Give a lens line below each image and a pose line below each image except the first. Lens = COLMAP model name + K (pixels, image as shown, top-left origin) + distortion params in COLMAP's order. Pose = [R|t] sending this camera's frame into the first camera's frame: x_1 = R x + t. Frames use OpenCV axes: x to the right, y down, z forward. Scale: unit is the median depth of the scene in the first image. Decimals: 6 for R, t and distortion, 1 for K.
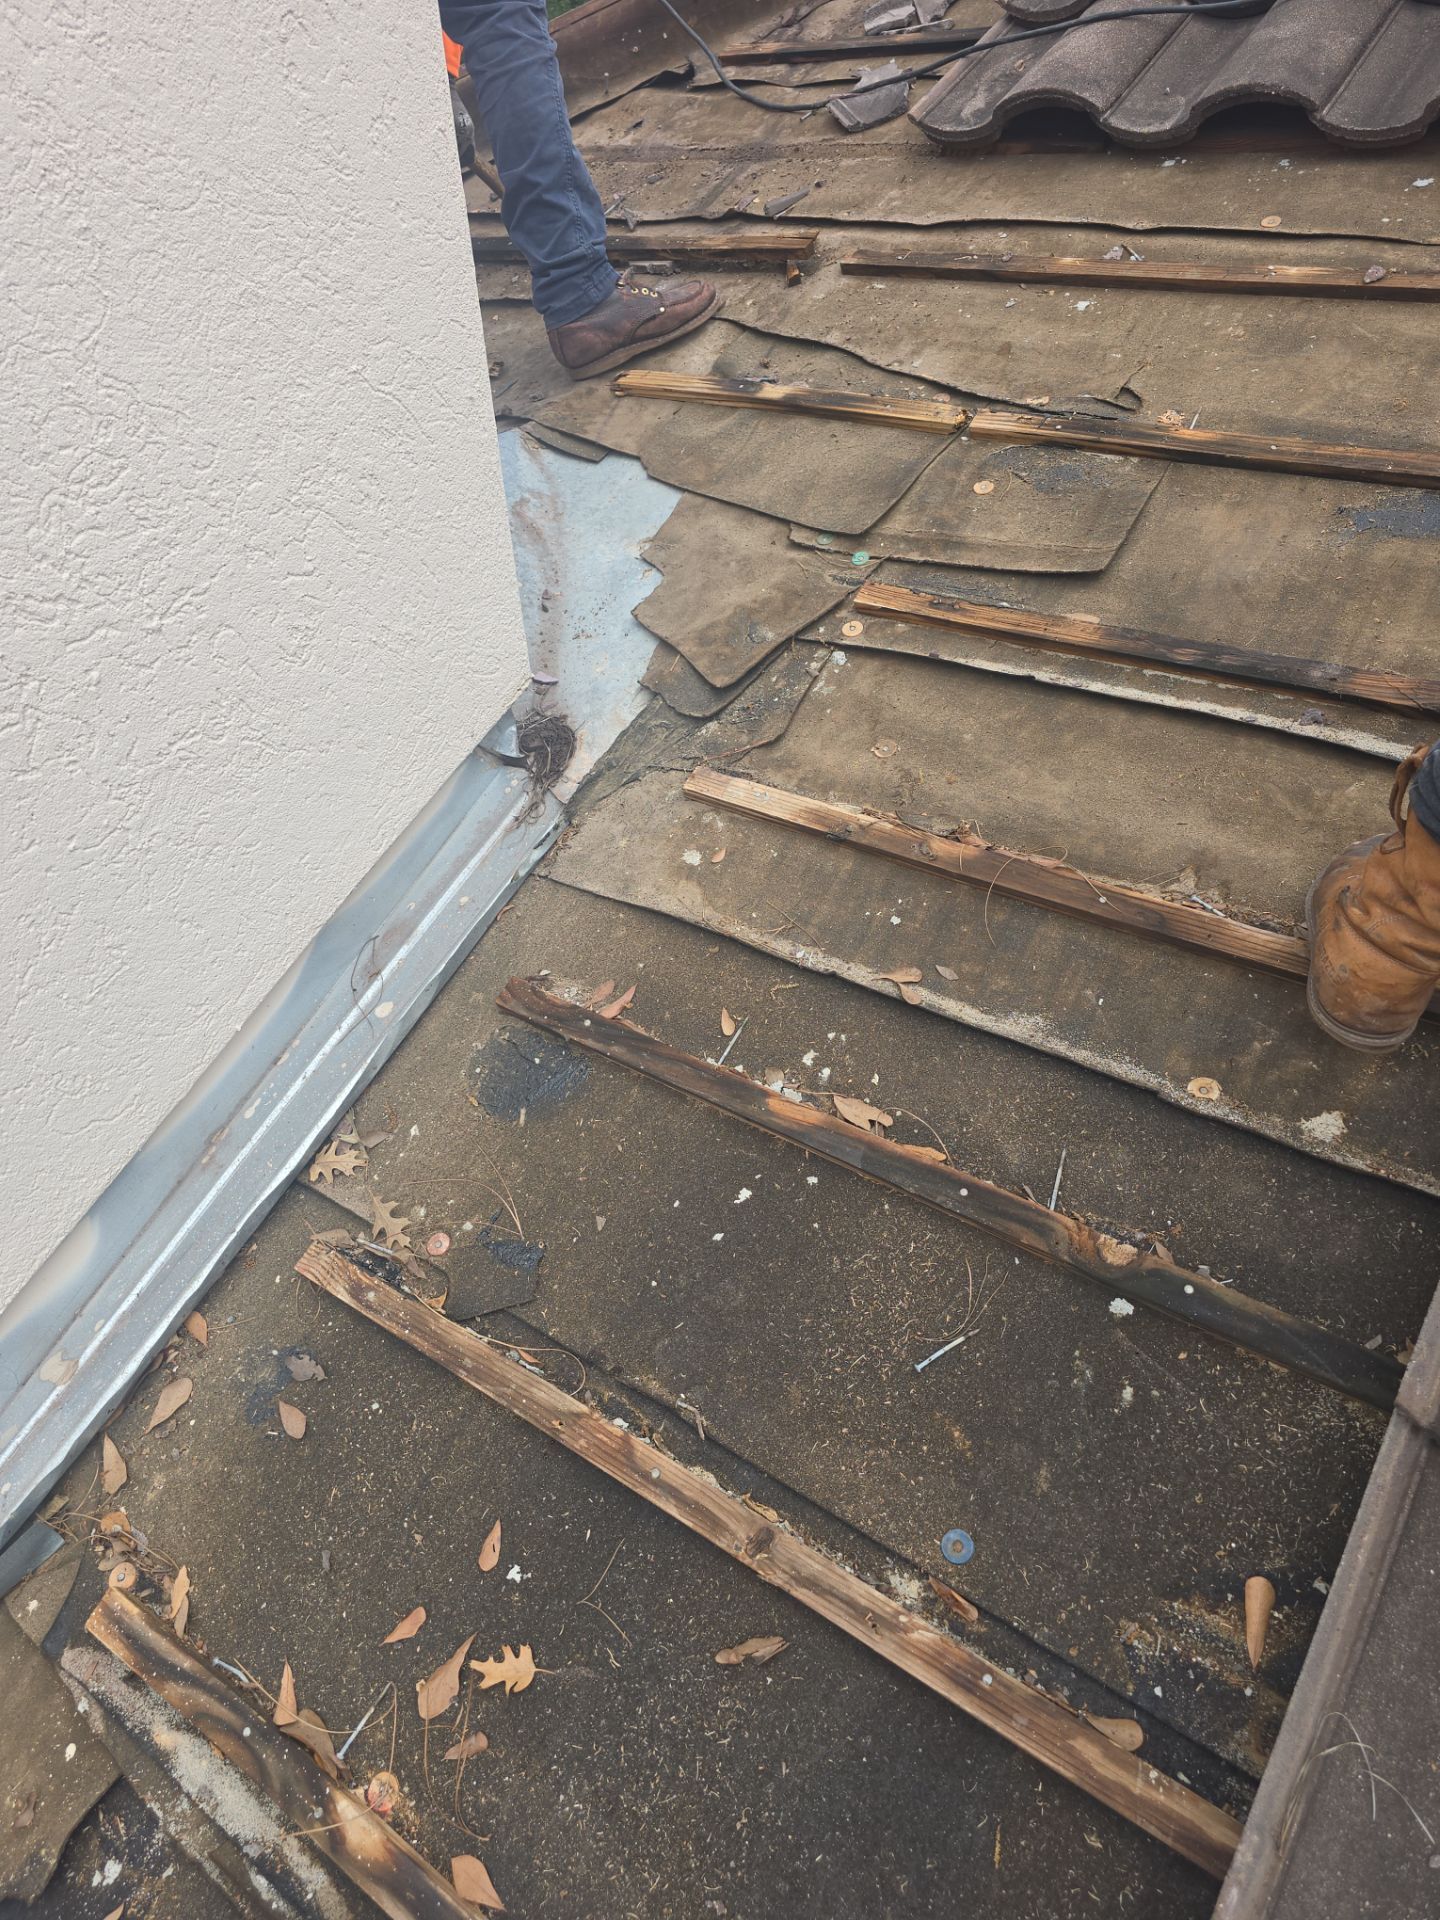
lens RADIAL K [[1285.0, 0, 738.1], [0, 1285.0, 961.0], [0, 0, 1]] dist [0.053044, -0.051215]
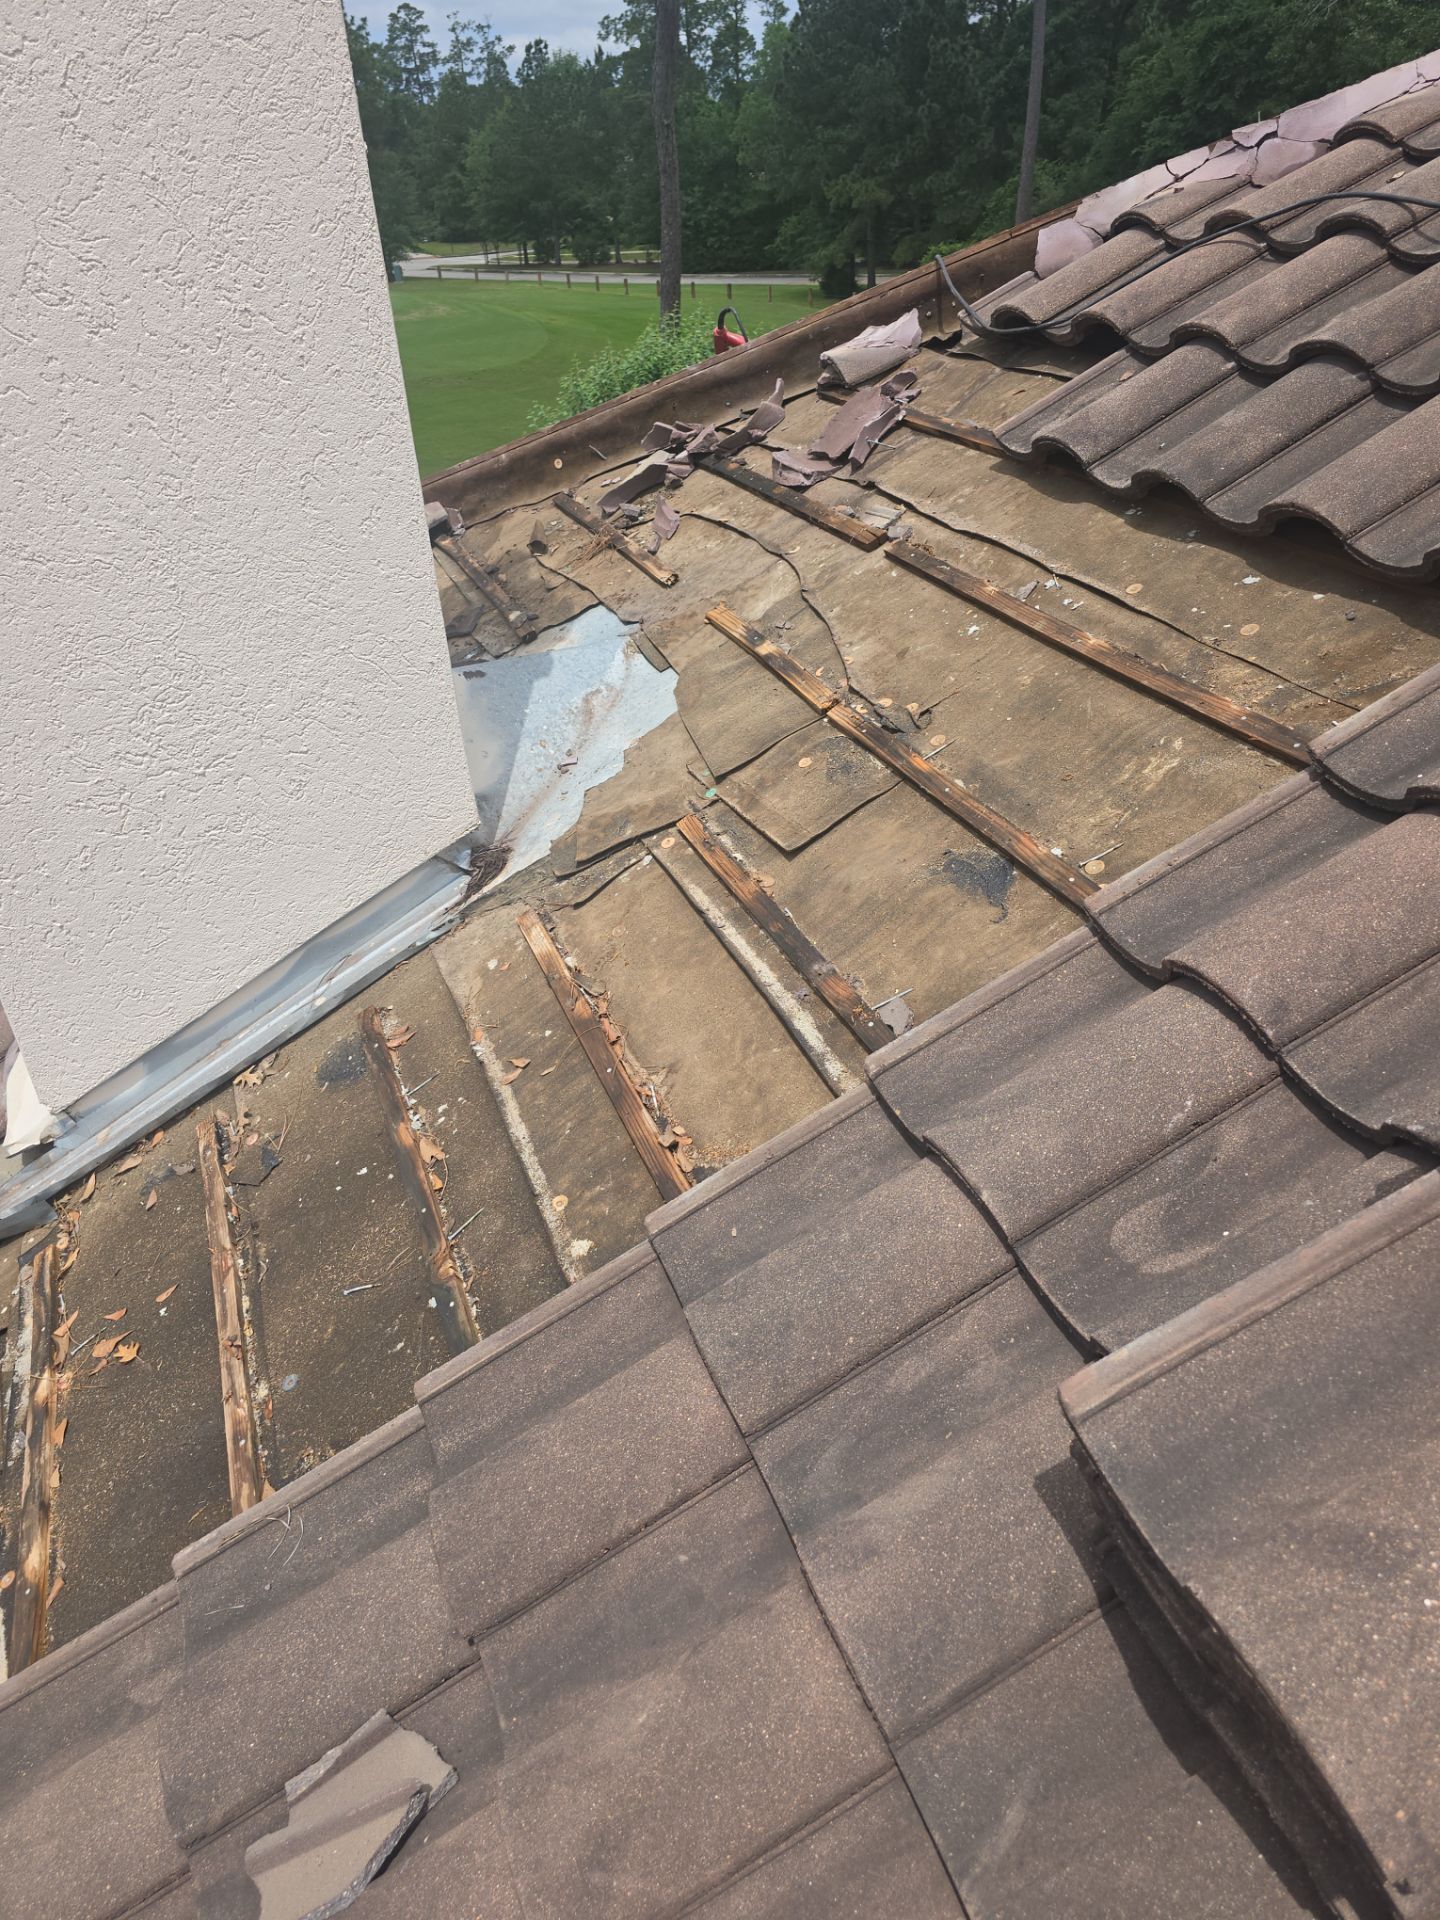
lens RADIAL K [[1311.5, 0, 784.9], [0, 1311.5, 958.9], [0, 0, 1]] dist [0.061096, -0.060756]
pose [[0.854311, 0.277850, -0.439263, 1.074766], [-0.278055, 0.958336, 0.065402, -0.324514], [0.439134, 0.066265, 0.895975, -0.296428]]
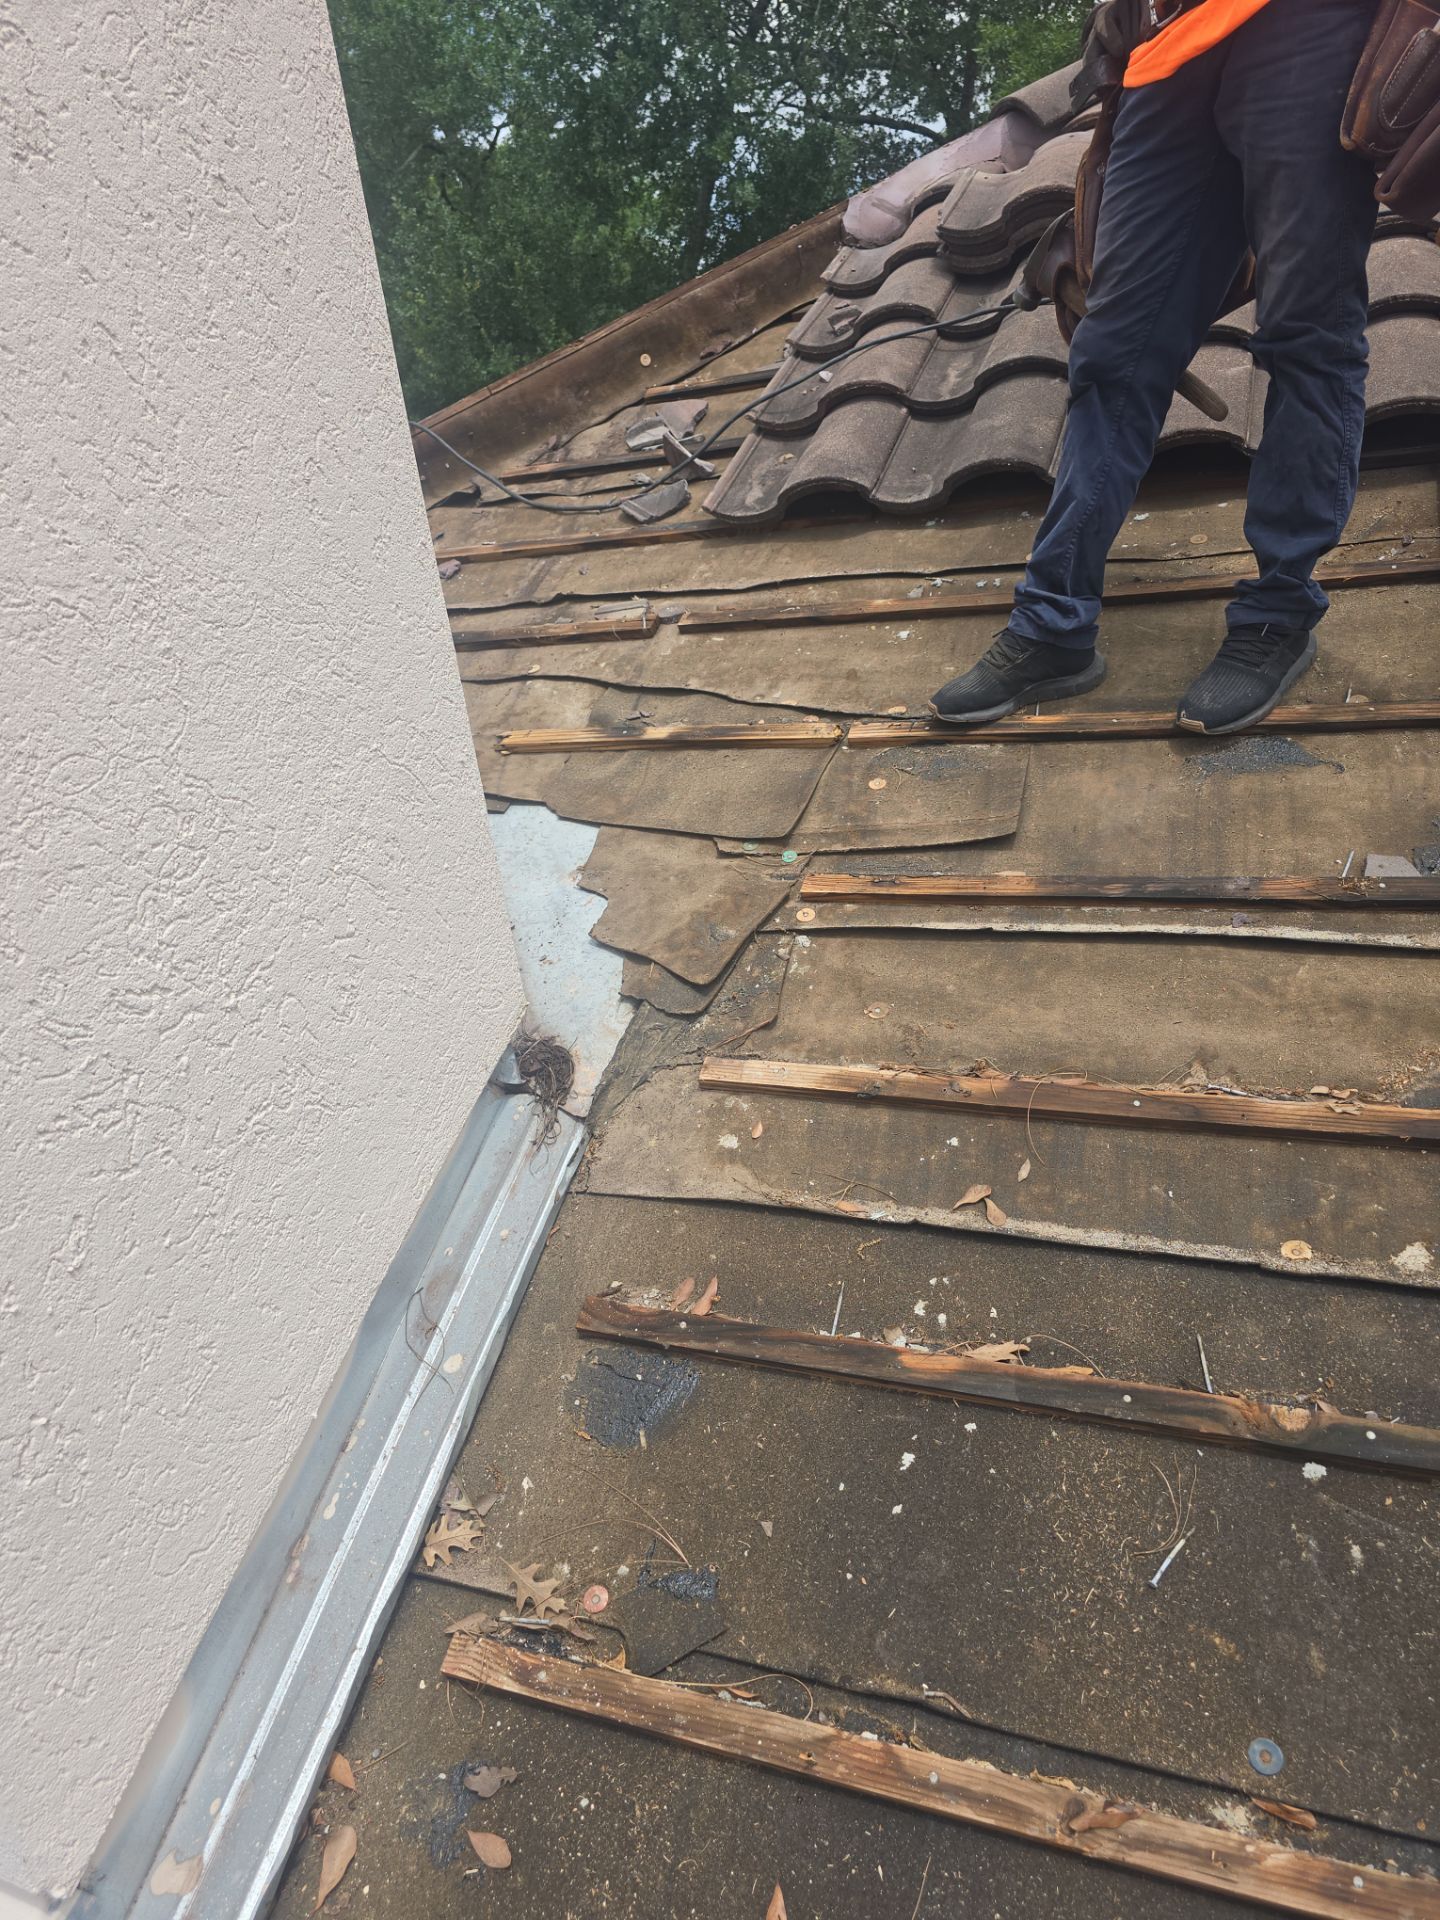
lens RADIAL K [[1285.0, 0, 738.1], [0, 1285.0, 961.0], [0, 0, 1]] dist [0.053044, -0.051215]
pose [[0.963560, -0.158408, 0.215542, -0.255860], [0.206023, 0.953424, -0.220310, 0.009032], [-0.170604, 0.256688, 0.951318, -0.019398]]
